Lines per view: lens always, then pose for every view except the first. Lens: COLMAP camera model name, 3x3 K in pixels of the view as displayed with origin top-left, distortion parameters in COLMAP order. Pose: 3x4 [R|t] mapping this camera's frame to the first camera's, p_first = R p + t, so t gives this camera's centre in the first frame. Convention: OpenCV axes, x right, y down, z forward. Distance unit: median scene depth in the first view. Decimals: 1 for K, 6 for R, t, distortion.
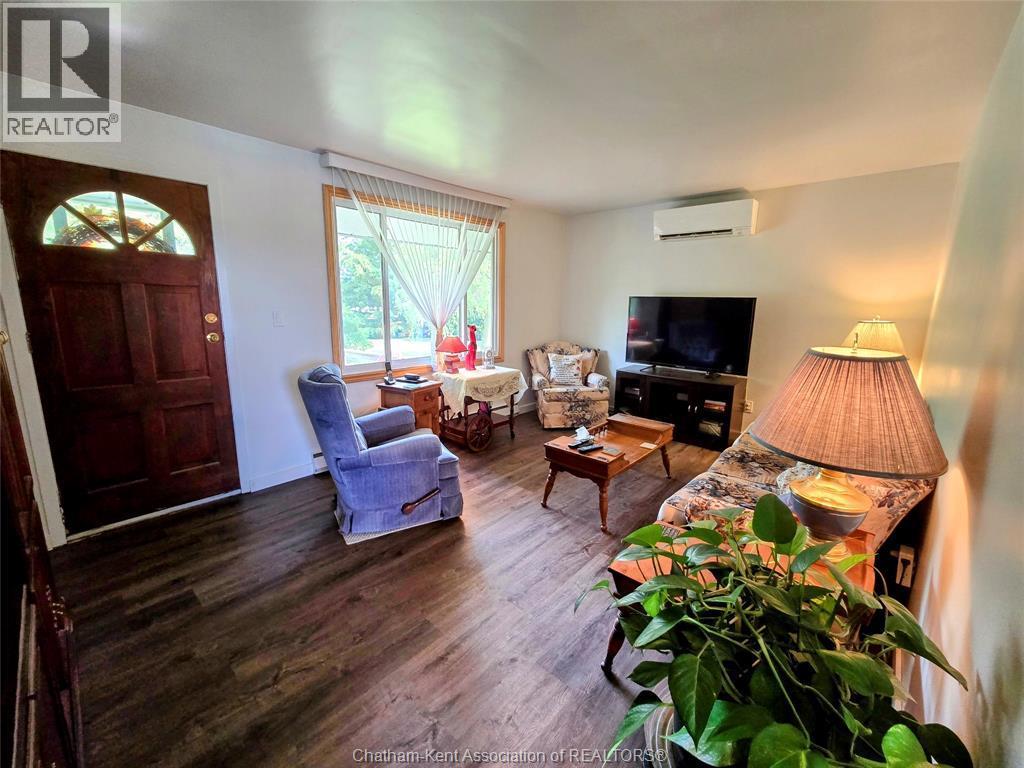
lens RADIAL K [[420.4, 0, 511.1], [0, 420.4, 380.9], [0, 0, 1]] dist [-0.000111, 0.001454]
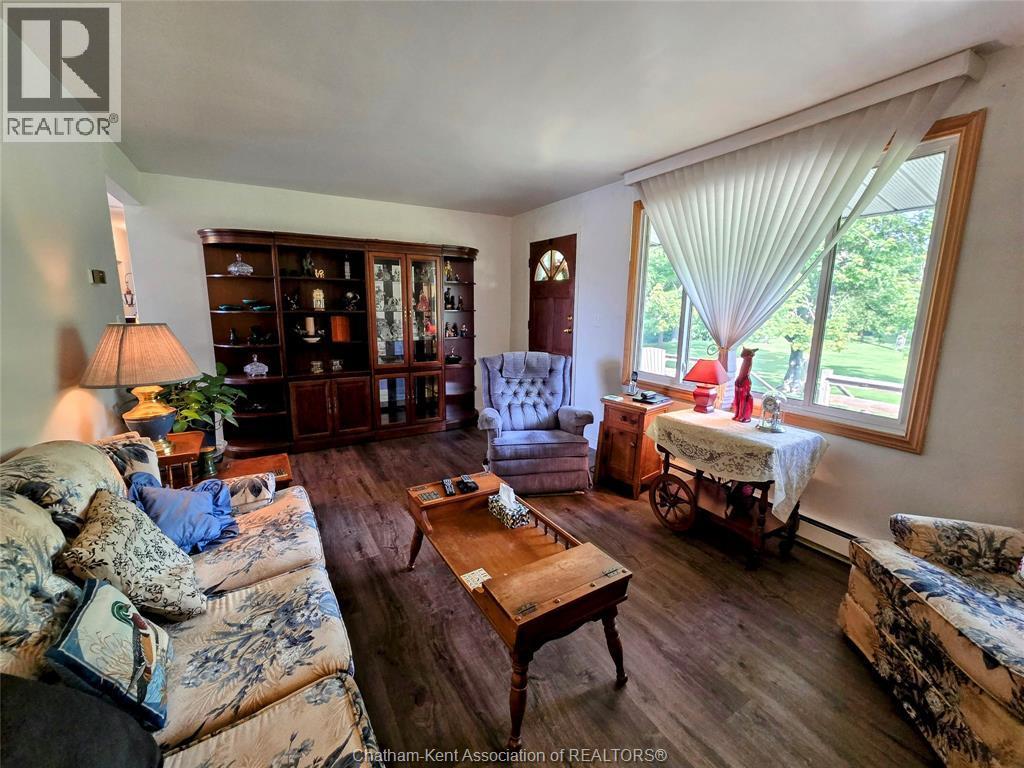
lens RADIAL K [[420.4, 0, 510.2], [0, 420.4, 382.5], [0, 0, 1]] dist [-0.000111, 0.001454]
pose [[-0.308003, 0.156247, -0.938468, 0.913065], [-0.192099, 0.955891, 0.222194, -0.237316], [0.931790, 0.248715, -0.264402, 1.341527]]
